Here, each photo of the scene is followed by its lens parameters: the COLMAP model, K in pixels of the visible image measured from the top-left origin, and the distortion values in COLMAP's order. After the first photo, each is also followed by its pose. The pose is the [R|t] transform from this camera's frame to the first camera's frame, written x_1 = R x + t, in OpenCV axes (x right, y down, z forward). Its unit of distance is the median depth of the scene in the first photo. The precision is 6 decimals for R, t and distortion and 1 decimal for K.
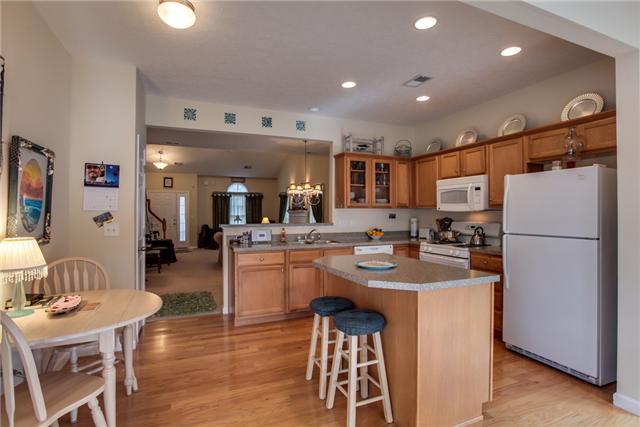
lens RADIAL K [[318.4, 0, 320.0], [0, 318.4, 213.5], [0, 0, 1]] dist [-0.034128, 0.000060]
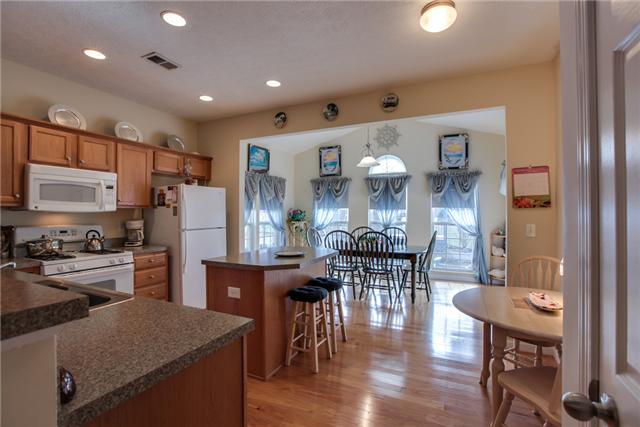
lens RADIAL K [[318.4, 0, 320.0], [0, 318.4, 213.5], [0, 0, 1]] dist [-0.034128, 0.000060]
pose [[-0.659818, 0.003733, 0.751416, -0.552626], [0.003008, 0.999993, -0.002326, 0.001153], [-0.751419, 0.000726, -0.659825, 1.100863]]
